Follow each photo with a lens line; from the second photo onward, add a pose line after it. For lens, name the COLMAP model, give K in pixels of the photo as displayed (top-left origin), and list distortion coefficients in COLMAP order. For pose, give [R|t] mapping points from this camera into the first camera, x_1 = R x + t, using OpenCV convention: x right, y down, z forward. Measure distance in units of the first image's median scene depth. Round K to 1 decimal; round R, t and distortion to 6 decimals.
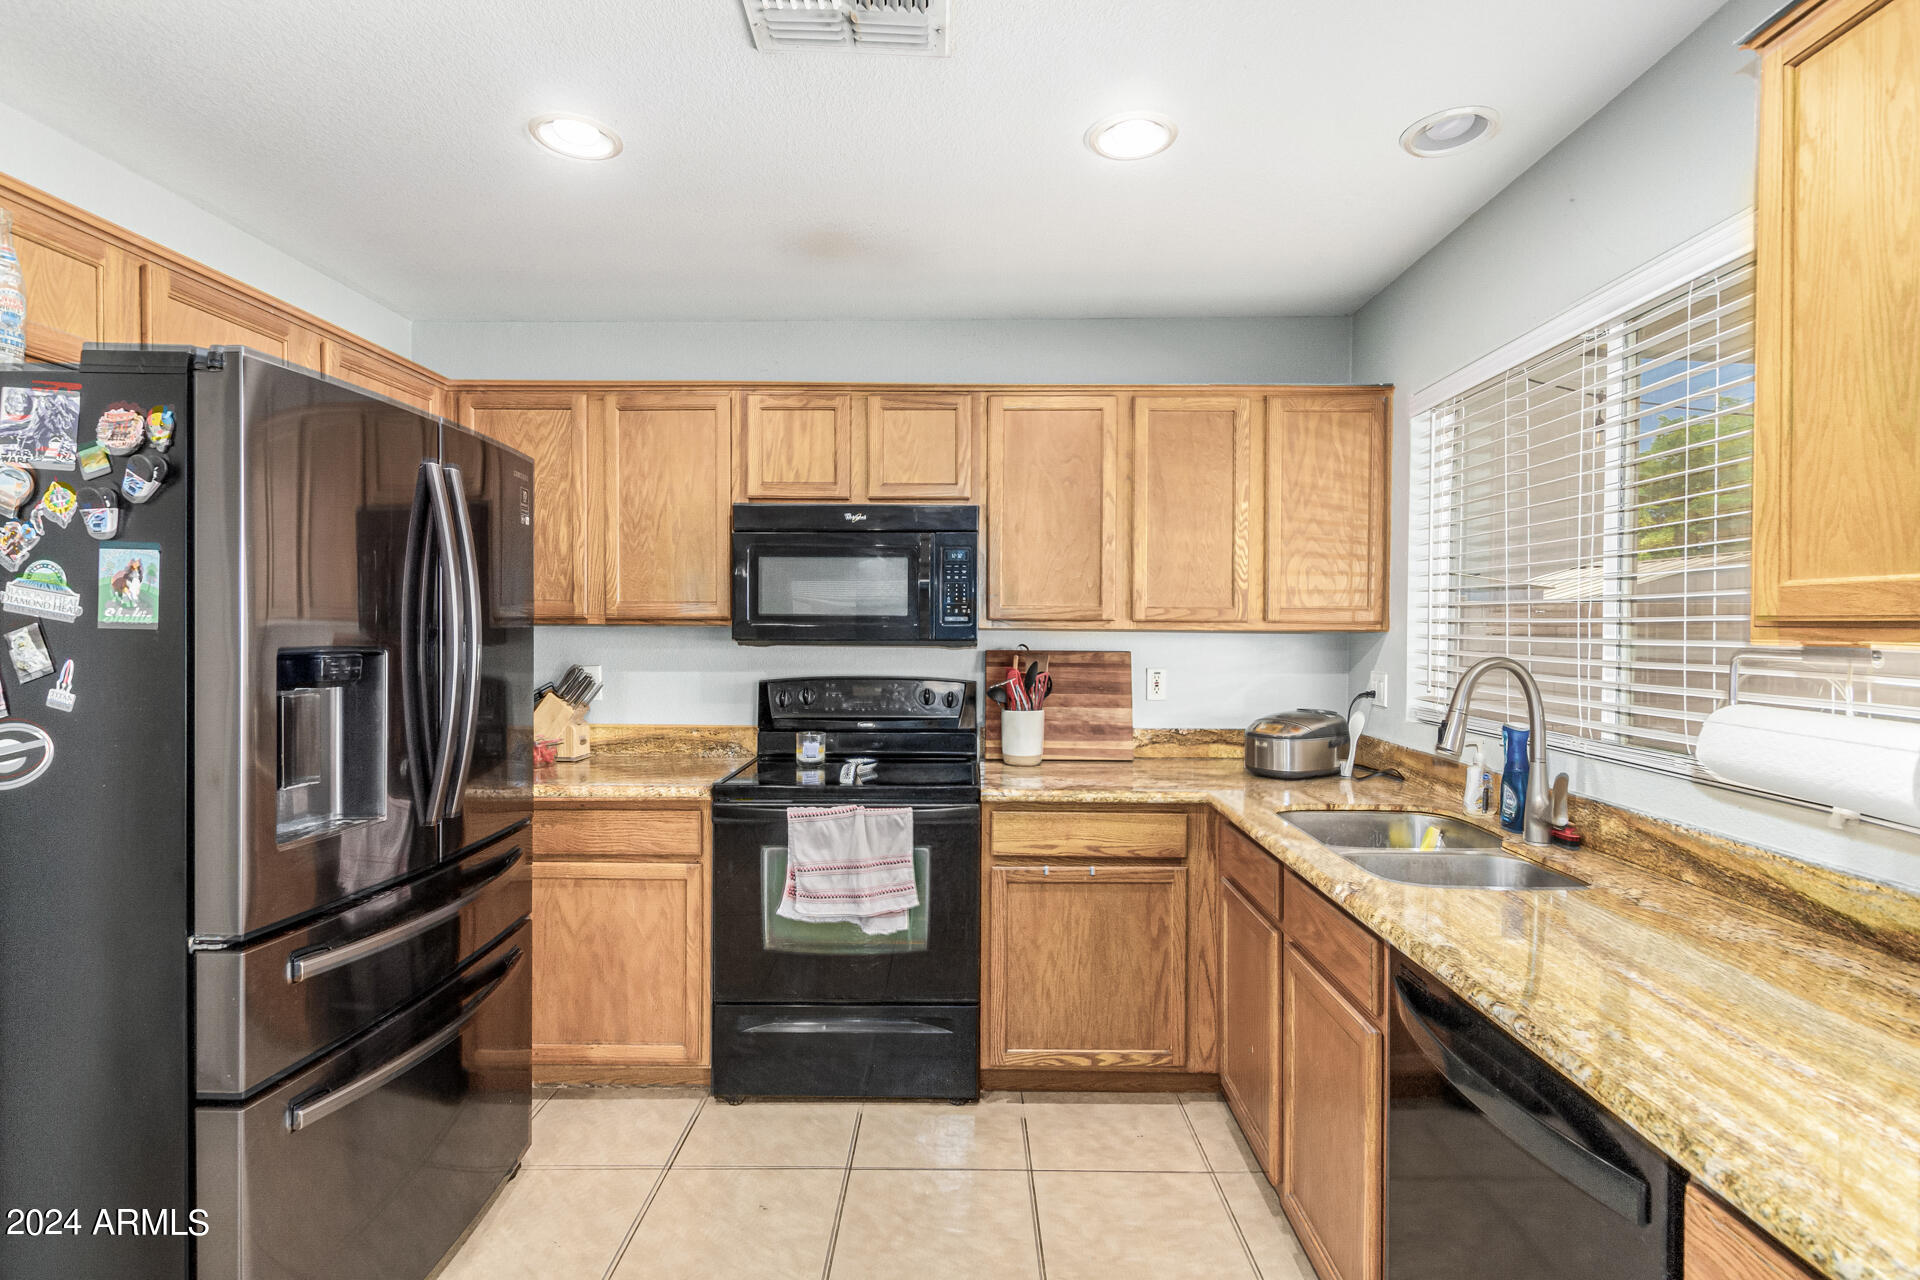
lens RADIAL K [[896.3, 0, 957.0], [0, 896.3, 638.1], [0, 0, 1]] dist [0.001547, -0.000173]
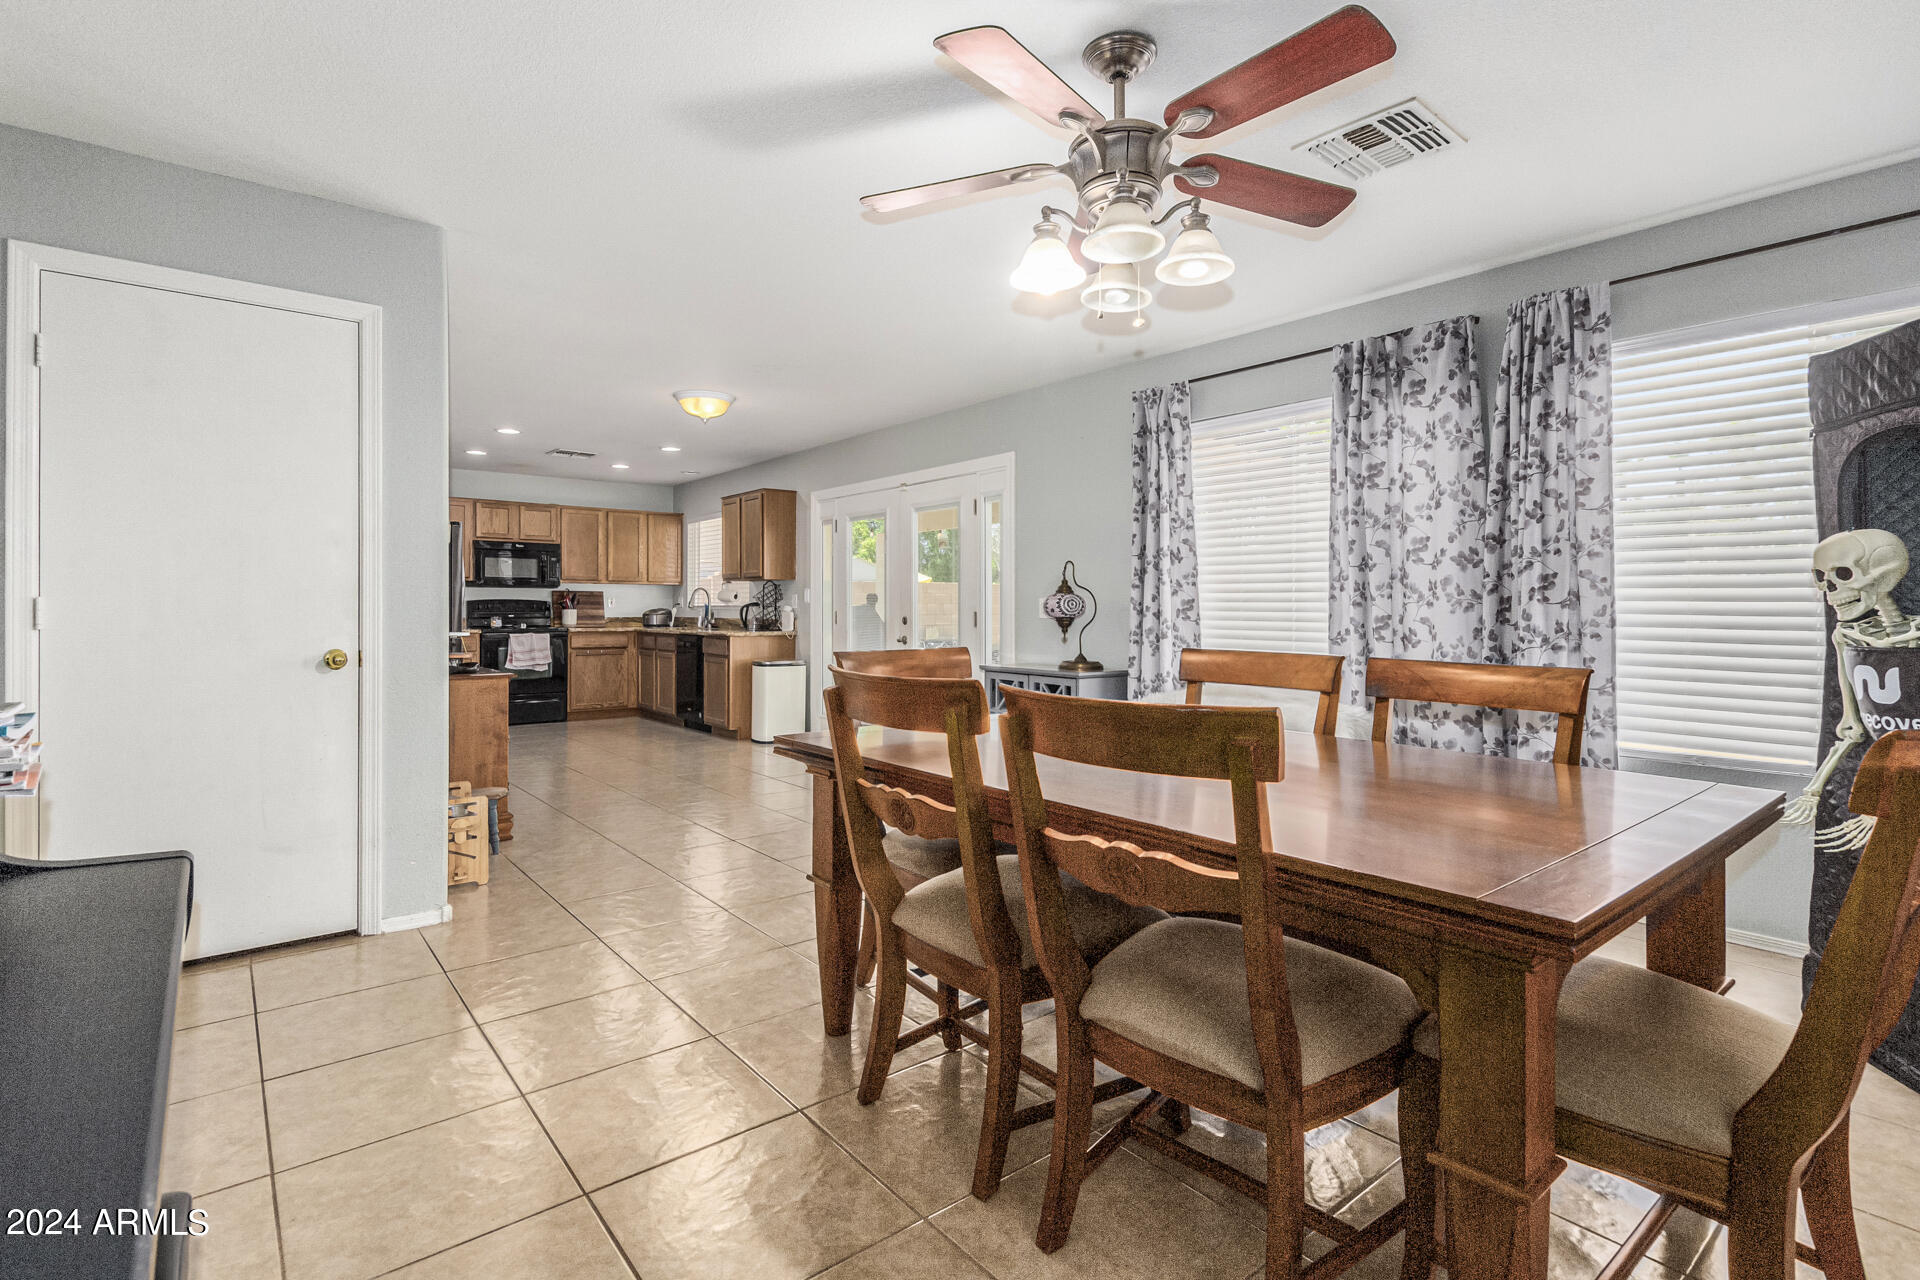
lens RADIAL K [[929.8, 0, 952.2], [0, 929.8, 602.9], [0, 0, 1]] dist [0.005395, 0.000466]
pose [[0.768290, 0.002585, 0.640097, -1.054481], [0.008777, 0.999855, -0.014572, 0.126734], [-0.640042, 0.016814, 0.768156, -2.508299]]
